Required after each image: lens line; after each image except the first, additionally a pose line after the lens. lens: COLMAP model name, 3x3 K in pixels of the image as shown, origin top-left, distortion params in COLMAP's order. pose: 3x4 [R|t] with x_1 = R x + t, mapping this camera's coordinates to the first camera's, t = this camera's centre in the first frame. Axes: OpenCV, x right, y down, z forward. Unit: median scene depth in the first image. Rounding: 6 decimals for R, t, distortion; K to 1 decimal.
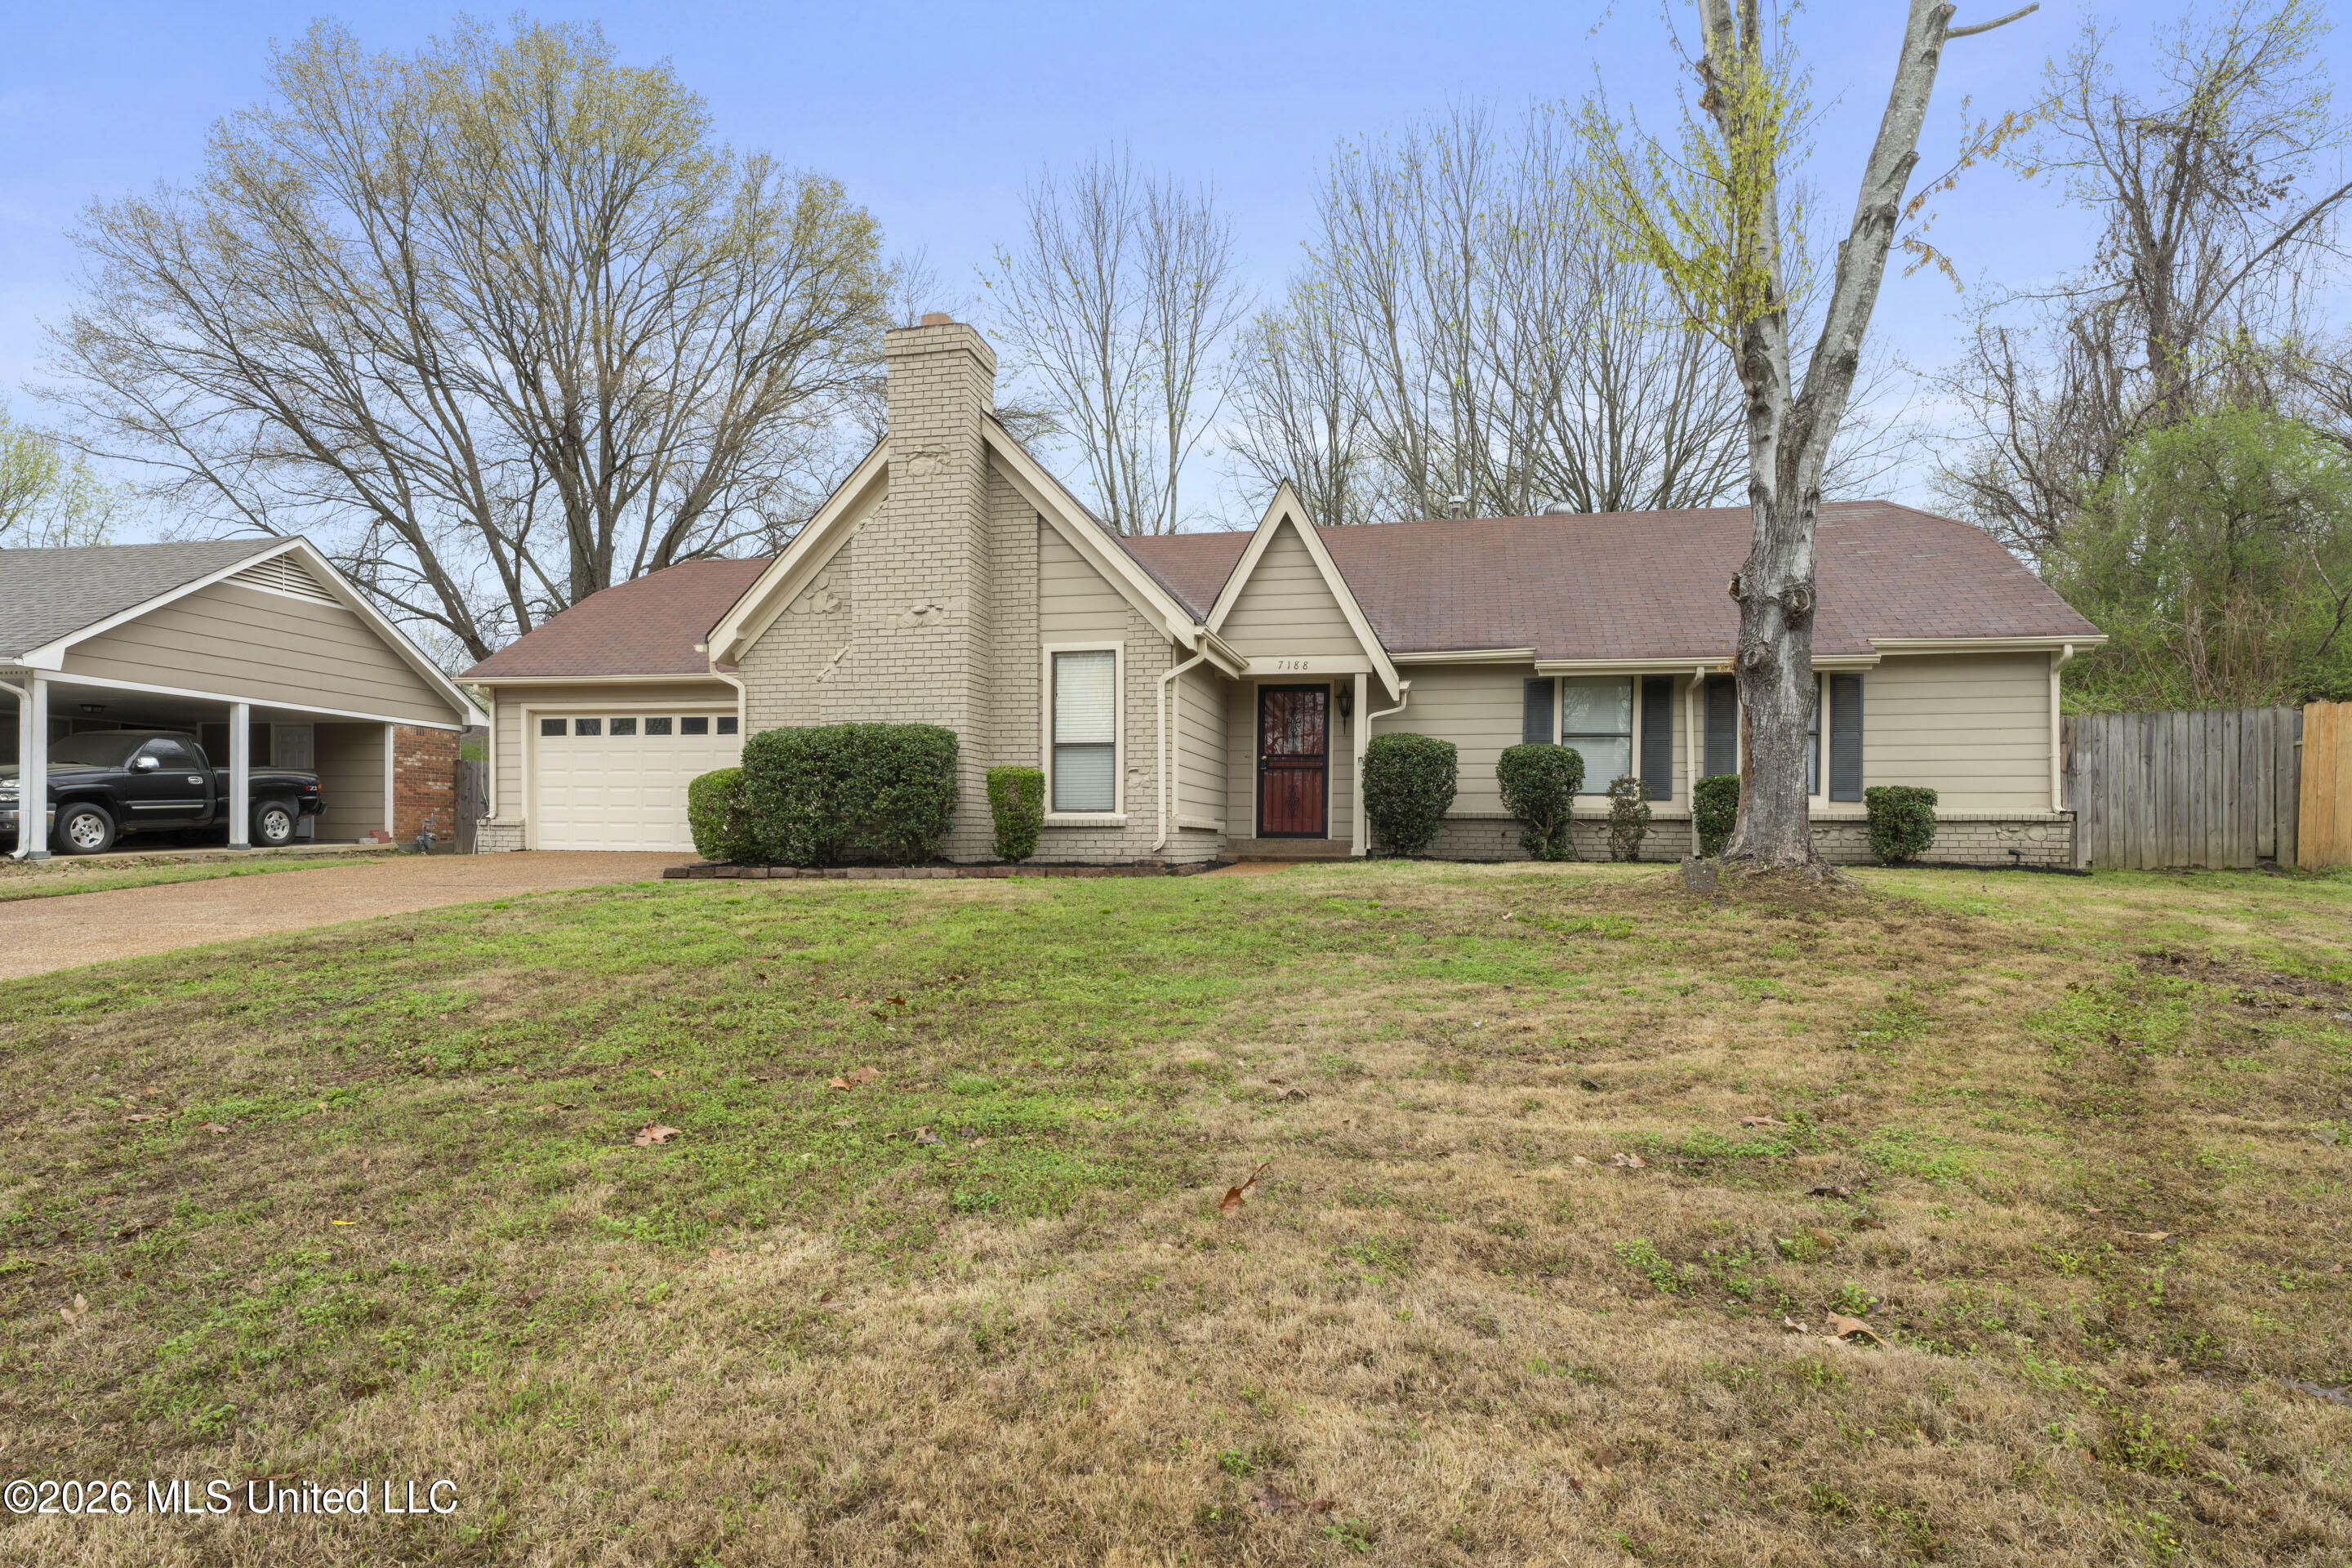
lens RADIAL K [[1275.7, 0, 1177.5], [0, 1275.7, 824.7], [0, 0, 1]] dist [-0.003724, -0.000508]
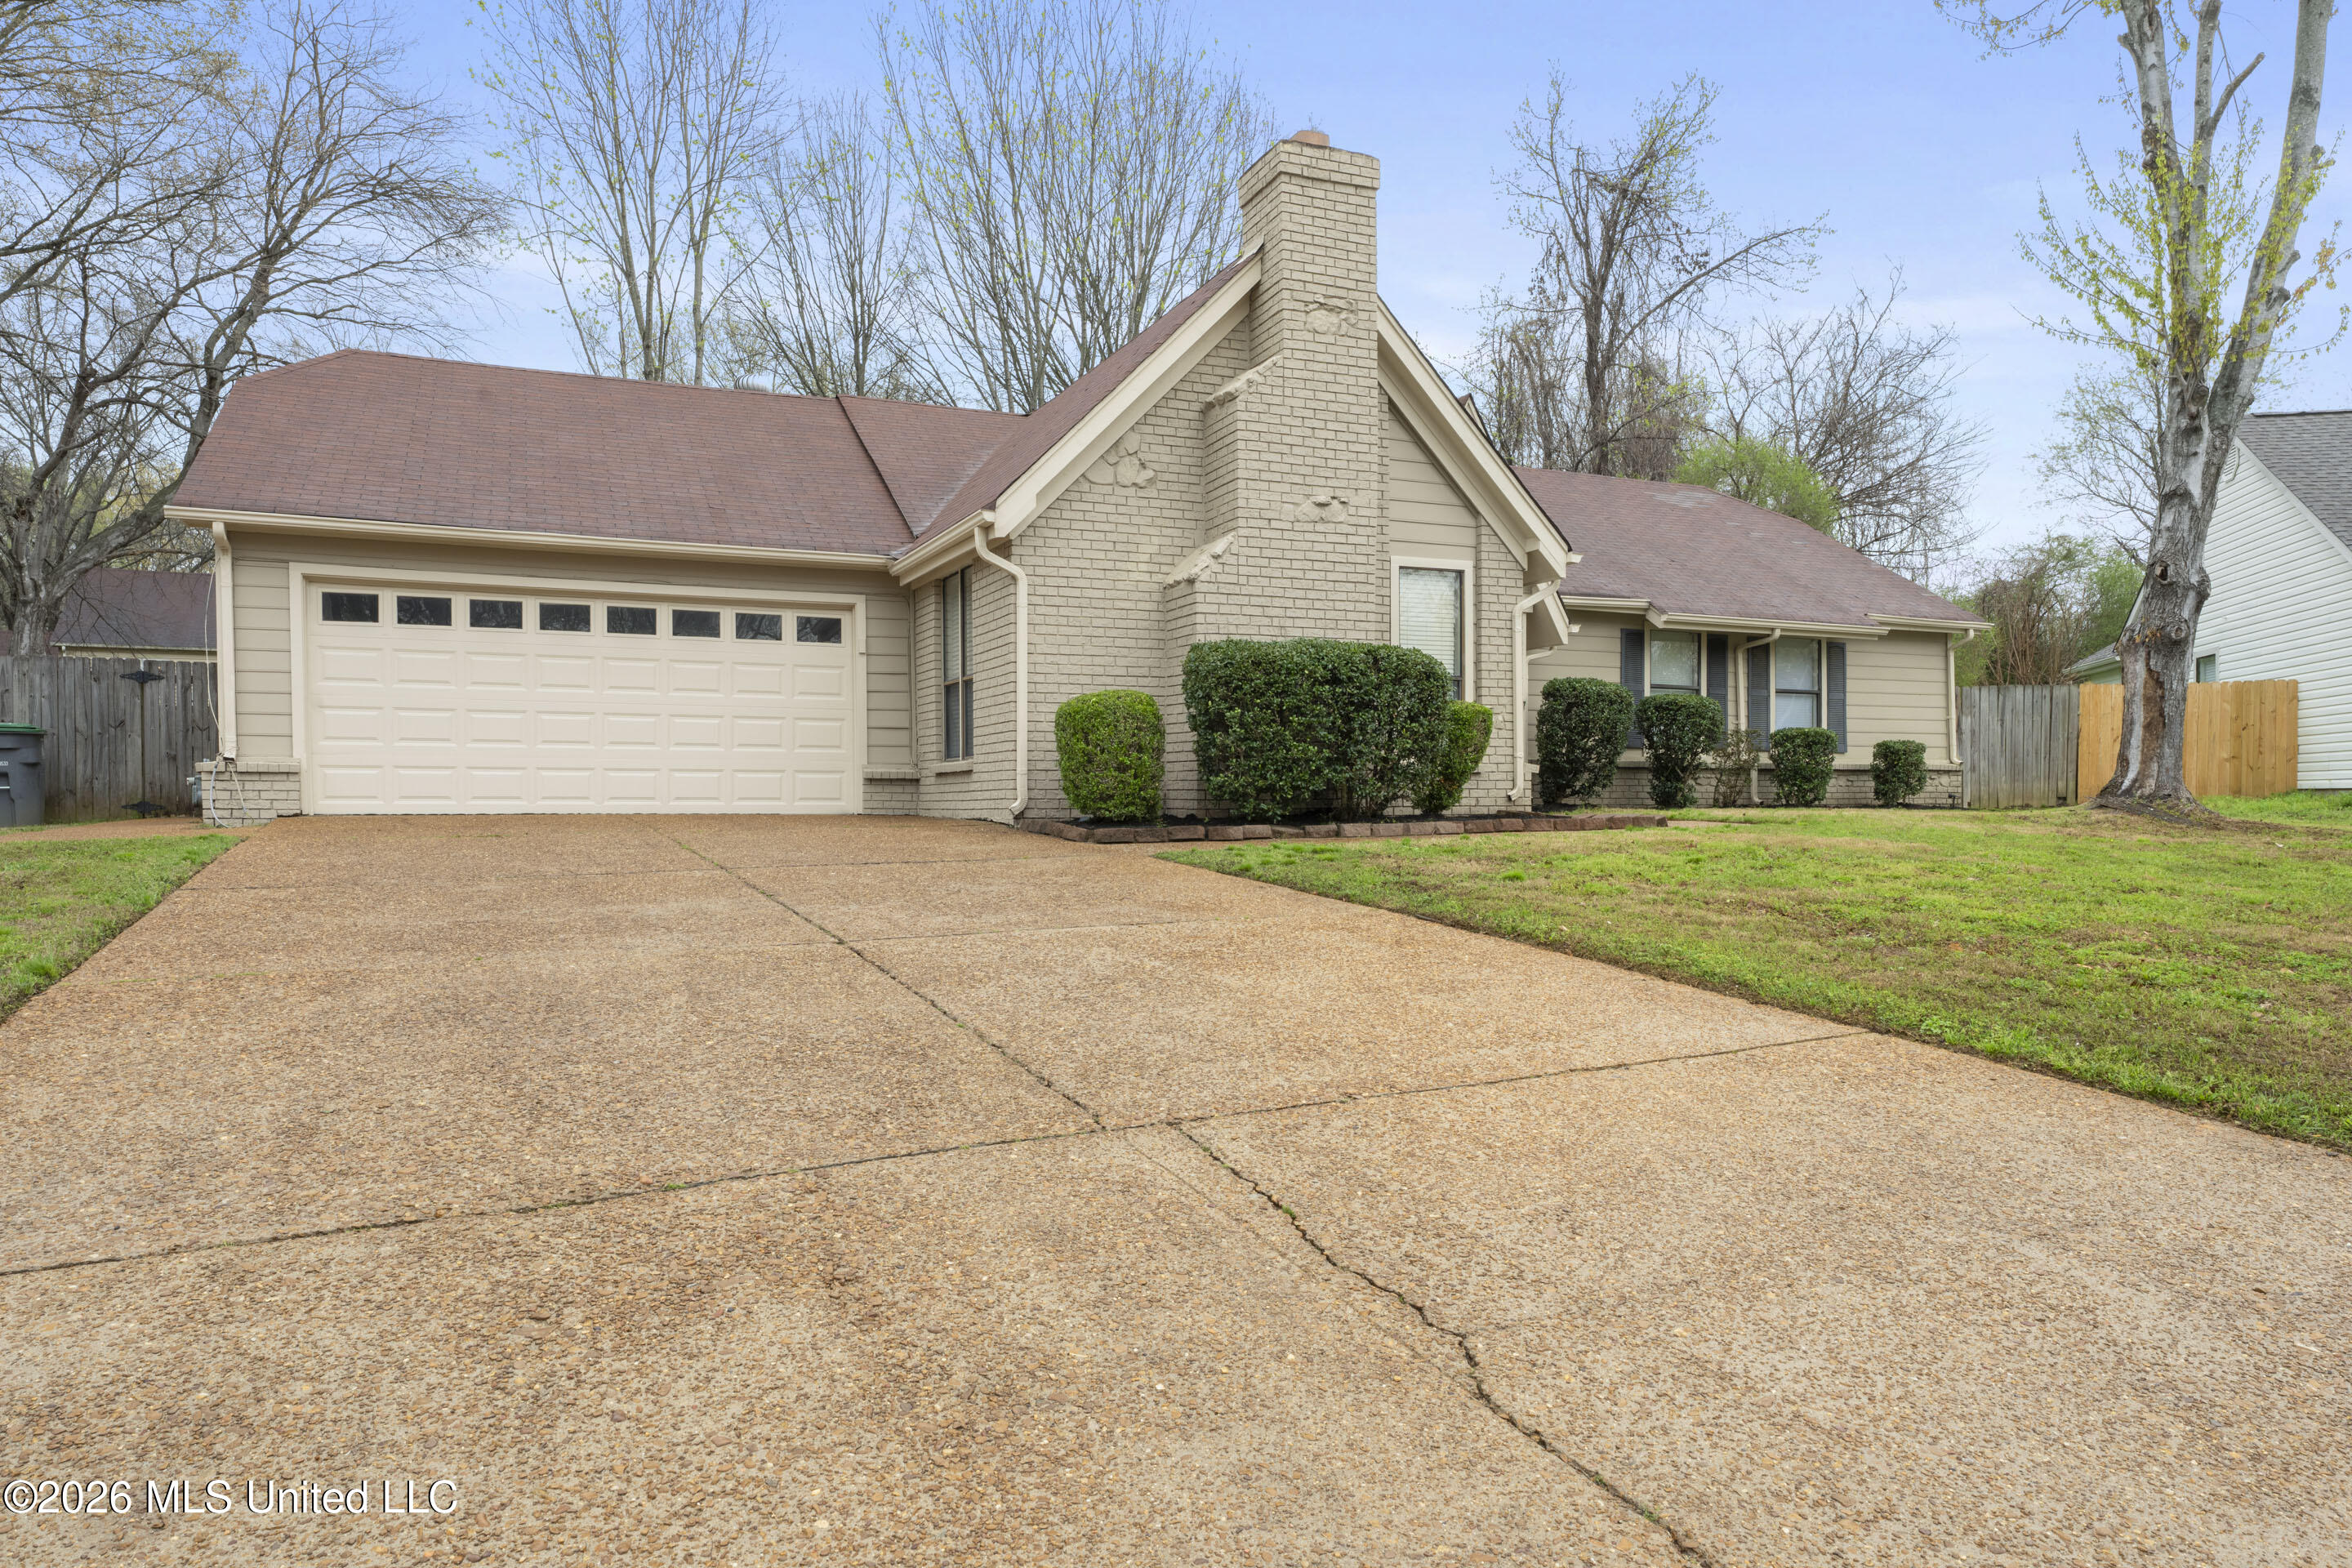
lens RADIAL K [[1473.5, 0, 1176.0], [0, 1473.5, 784.0], [0, 0, 1]] dist [0.000797, -0.000265]
pose [[0.805216, -0.002378, 0.592977, -0.777093], [0.001399, 0.999997, 0.002110, 0.006382], [-0.592980, -0.000869, 0.805217, 0.293185]]
